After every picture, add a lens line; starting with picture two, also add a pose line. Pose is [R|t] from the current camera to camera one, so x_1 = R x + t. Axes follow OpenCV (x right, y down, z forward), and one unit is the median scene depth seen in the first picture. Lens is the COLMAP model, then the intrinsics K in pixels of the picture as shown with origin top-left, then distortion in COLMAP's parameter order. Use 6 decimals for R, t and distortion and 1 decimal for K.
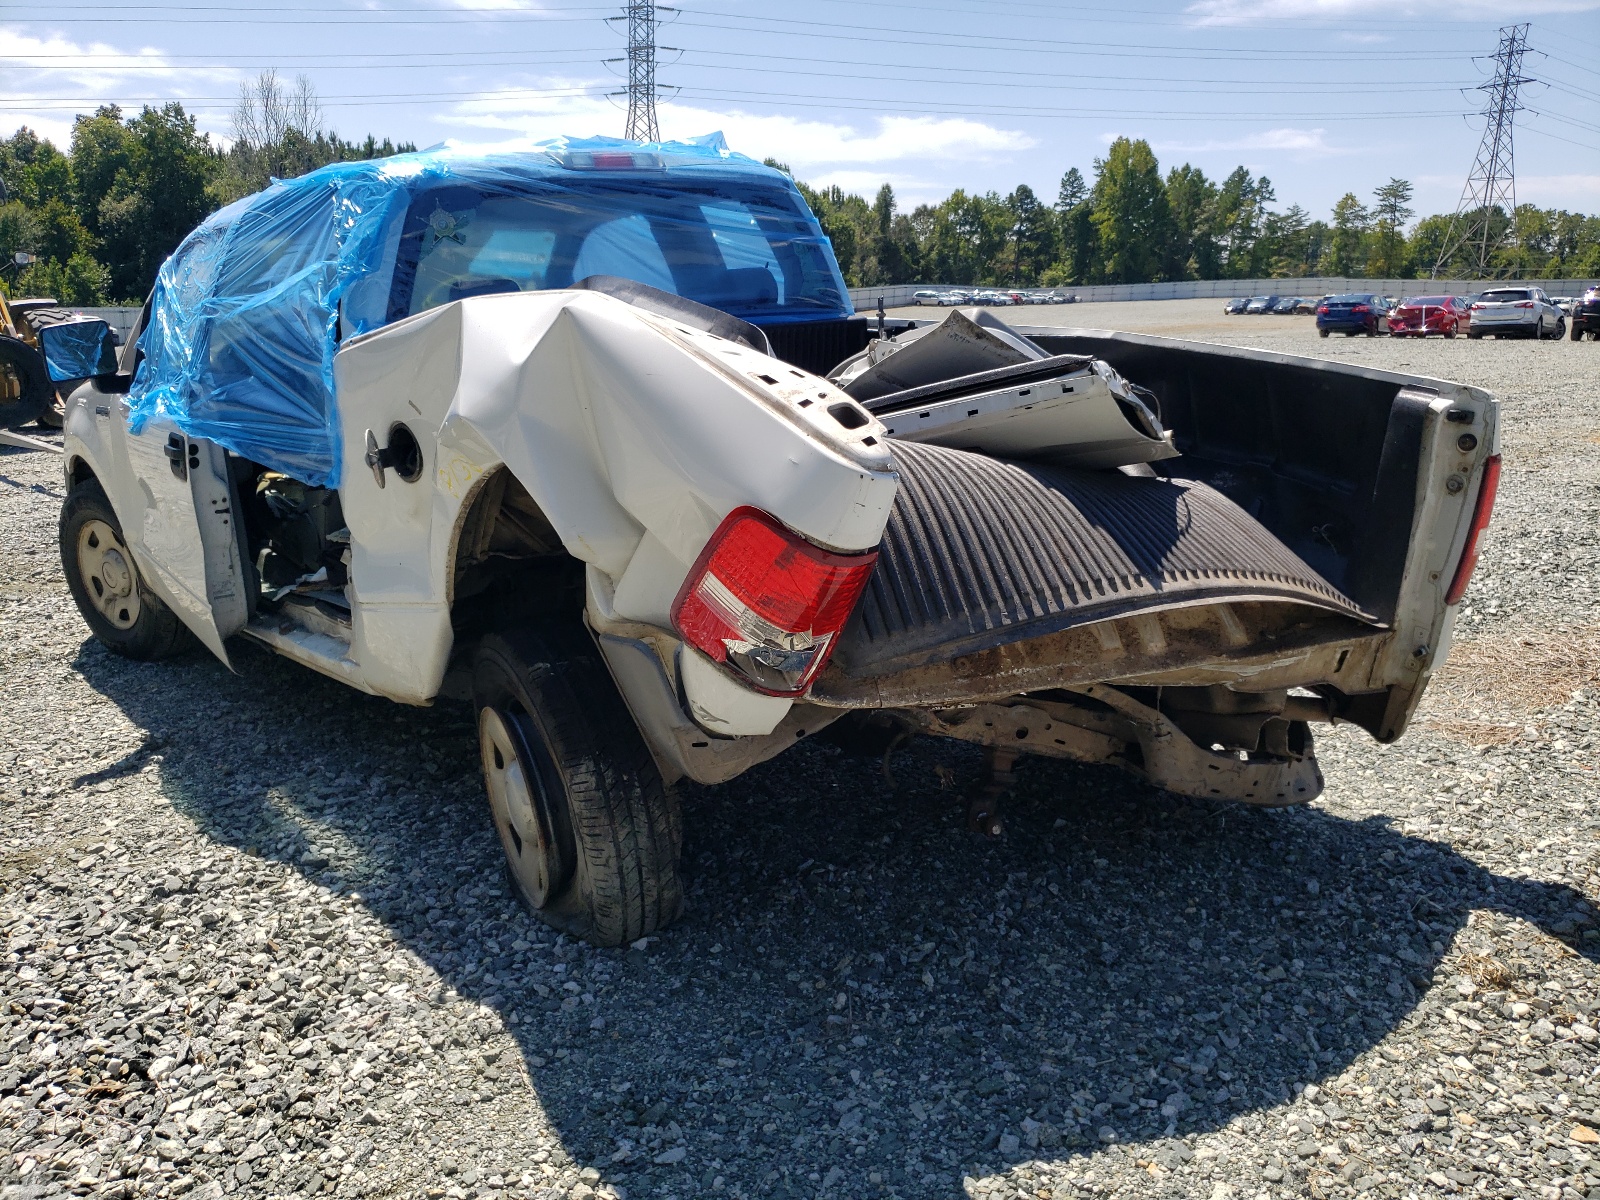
lens RADIAL K [[1199.3, 0, 800.0], [0, 1199.3, 600.0], [0, 0, 1]] dist [-0.012450, 0.043314]
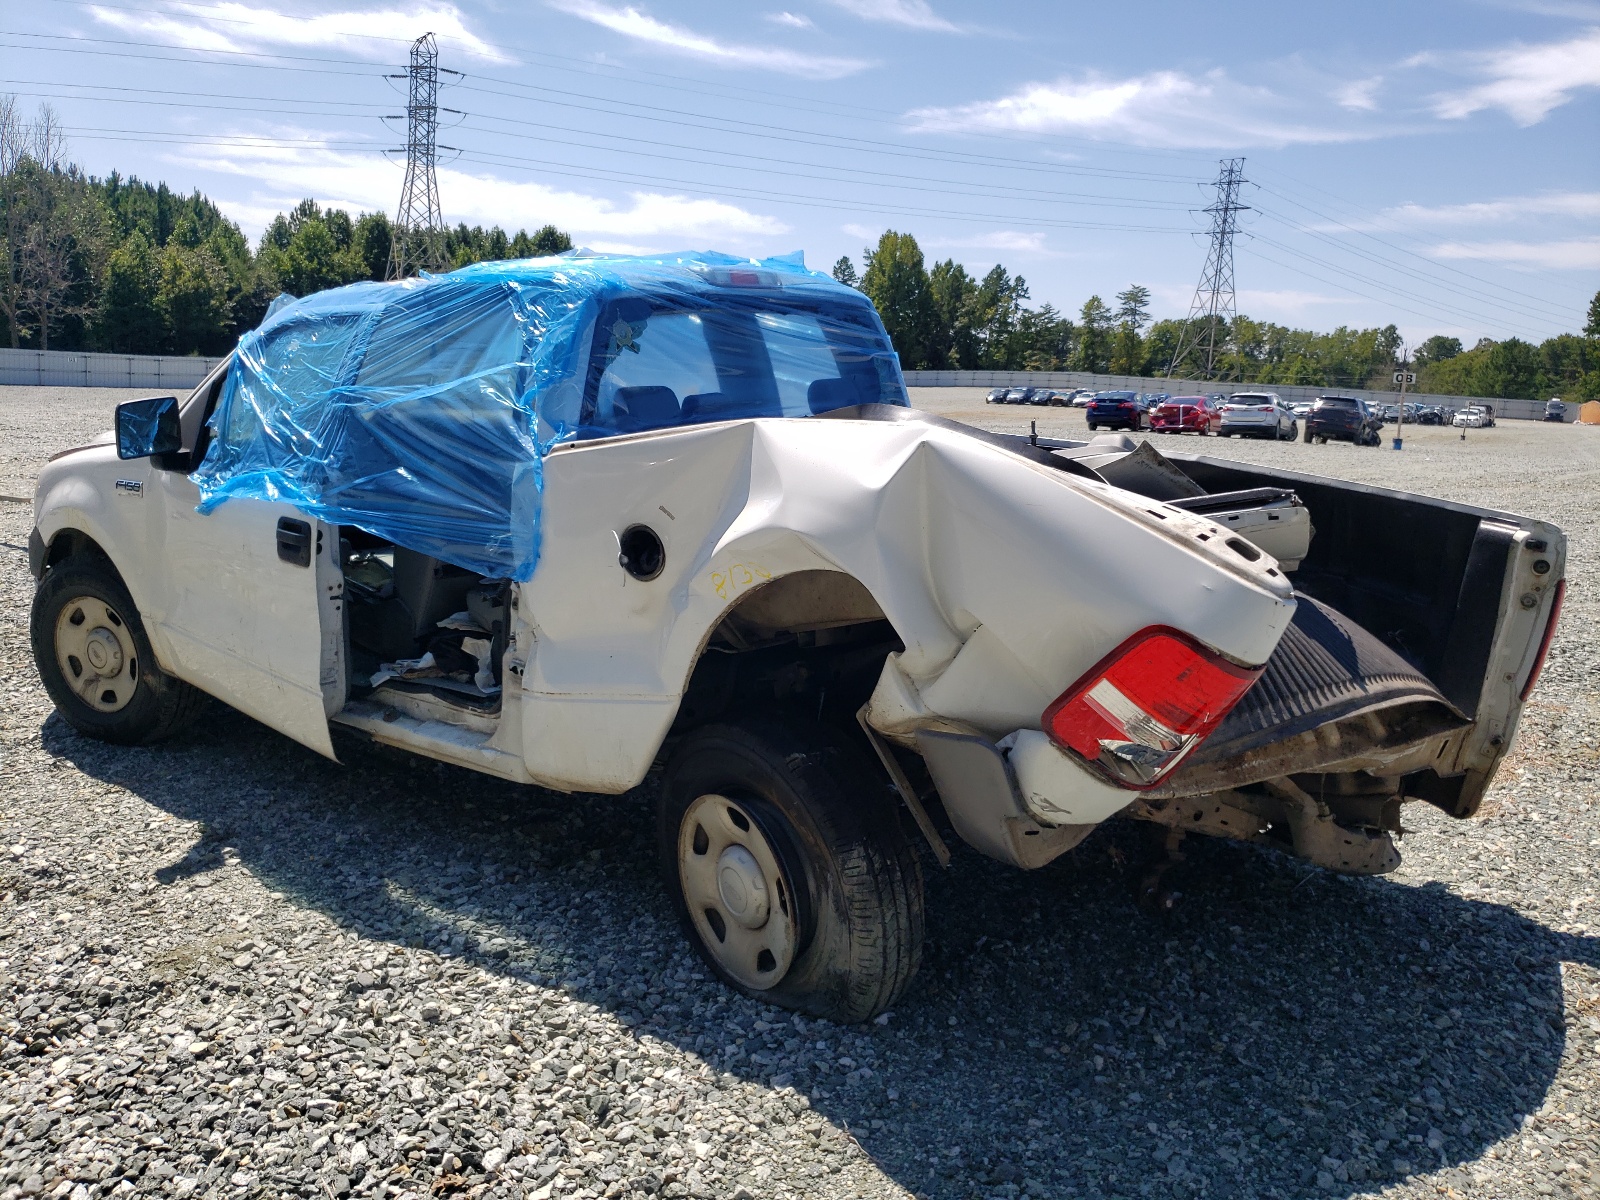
lens RADIAL K [[1199.3, 0, 800.0], [0, 1199.3, 600.0], [0, 0, 1]] dist [-0.012450, 0.043314]
pose [[0.985297, 0.016883, 0.170015, -0.370576], [-0.006610, 0.998128, -0.060806, -0.019334], [-0.170723, 0.058789, 0.983564, -0.056228]]
